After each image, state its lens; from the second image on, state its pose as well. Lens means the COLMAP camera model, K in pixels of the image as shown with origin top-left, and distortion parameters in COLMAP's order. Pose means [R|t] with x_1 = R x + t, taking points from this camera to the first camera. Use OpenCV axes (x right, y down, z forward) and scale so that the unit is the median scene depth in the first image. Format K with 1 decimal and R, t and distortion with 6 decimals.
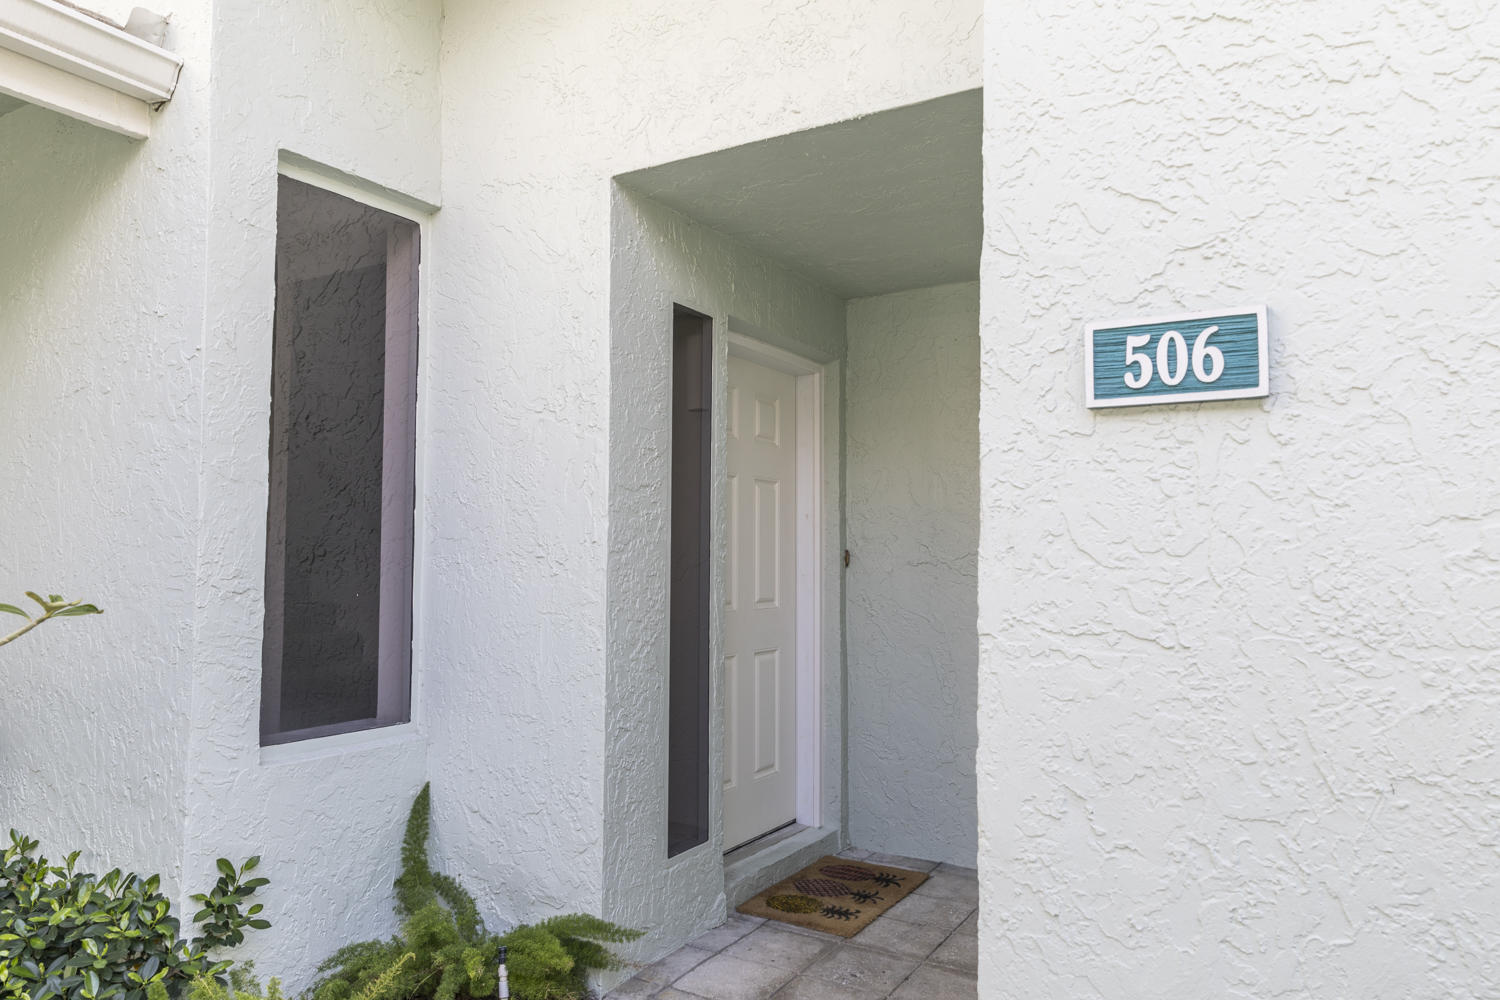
lens RADIAL K [[1053.4, 0, 747.4], [0, 1053.4, 501.1], [0, 0, 1]] dist [0.007983, 0.004265]
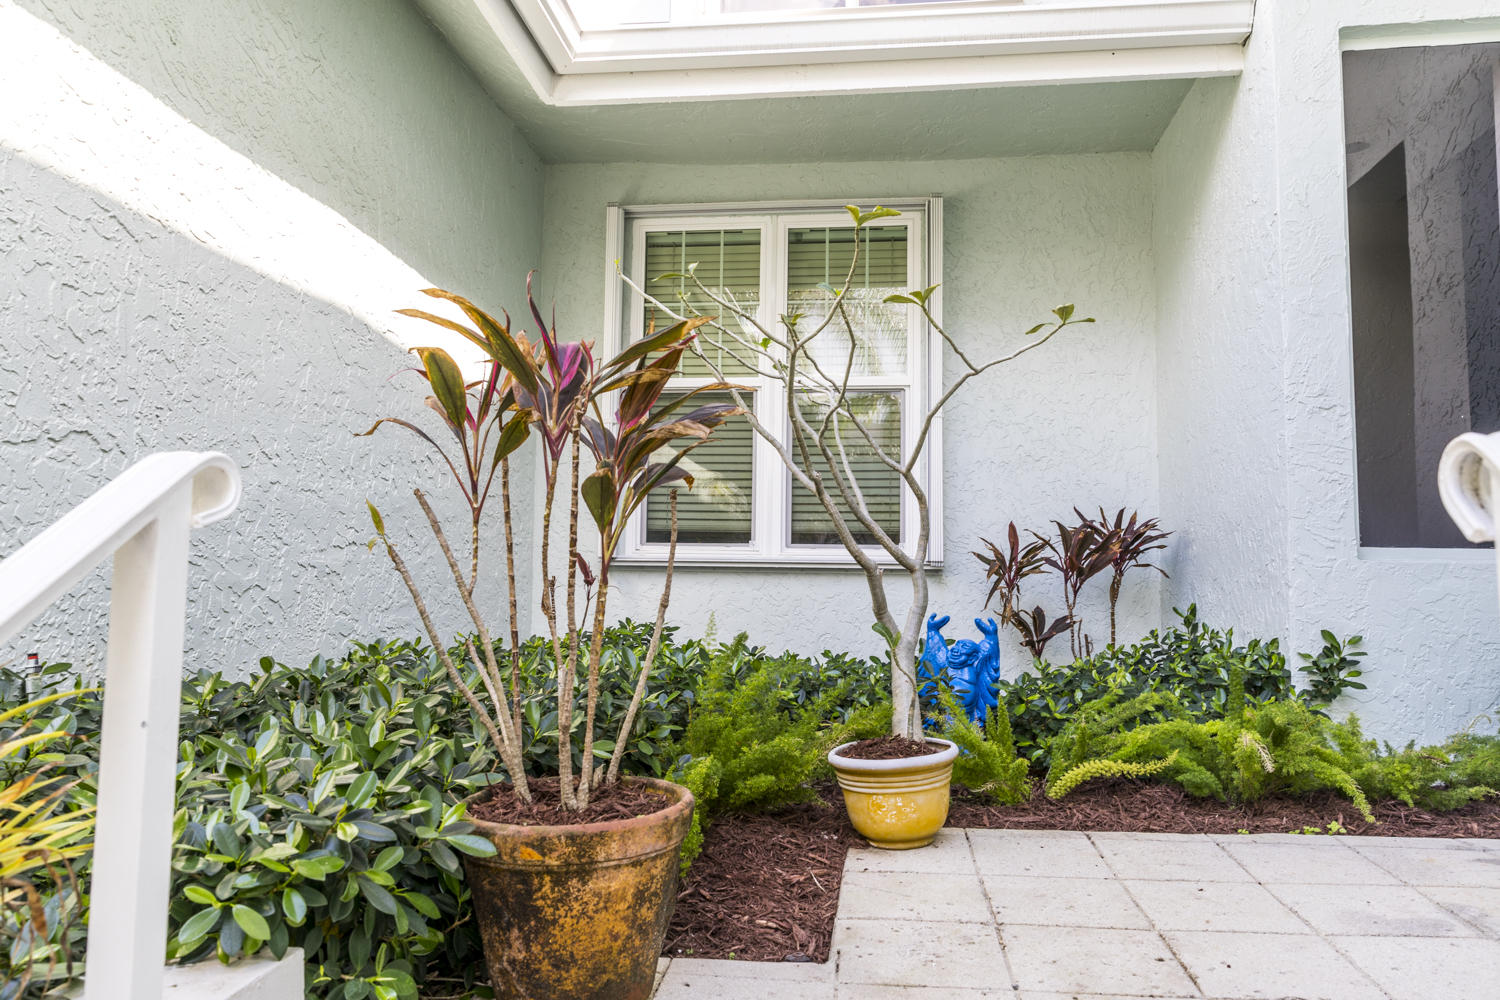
lens RADIAL K [[1053.4, 0, 751.6], [0, 1053.4, 502.1], [0, 0, 1]] dist [0.007983, 0.004265]
pose [[0.409671, -0.076006, -0.909062, 0.323957], [0.038482, 0.997076, -0.066023, 0.246885], [0.911421, -0.007934, 0.411398, -0.071528]]
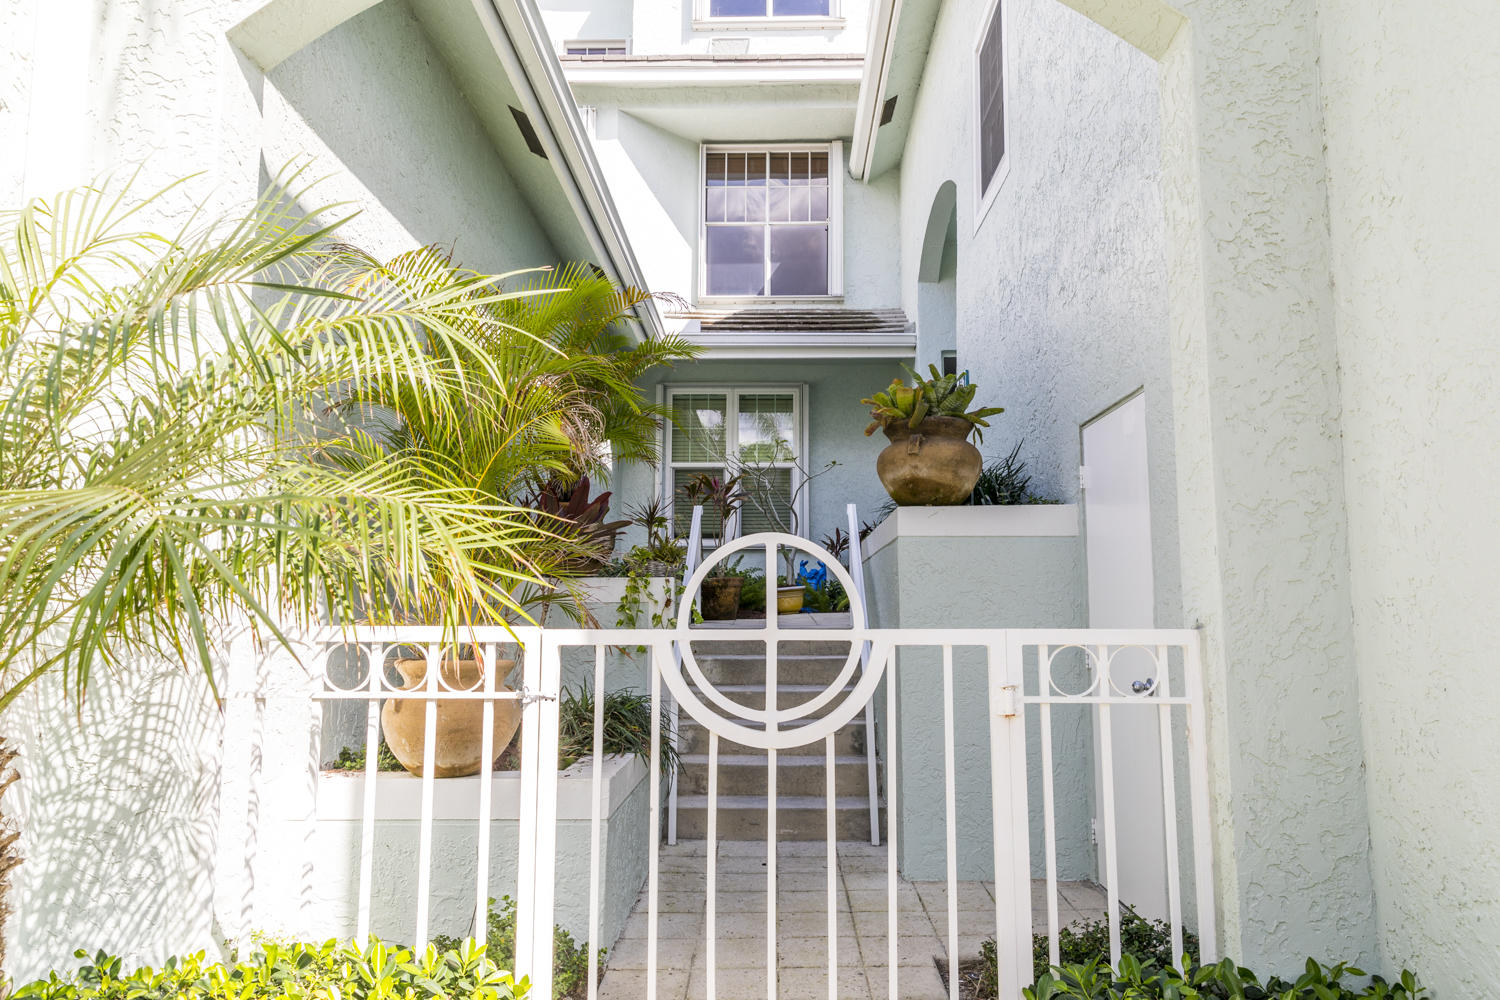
lens RADIAL K [[1053.4, 0, 750.4], [0, 1053.4, 496.1], [0, 0, 1]] dist [0.007983, 0.004265]
pose [[0.493017, -0.104291, -0.863747, 2.160487], [0.048148, 0.994539, -0.092600, 0.412088], [0.868687, 0.004065, 0.495345, -1.202076]]
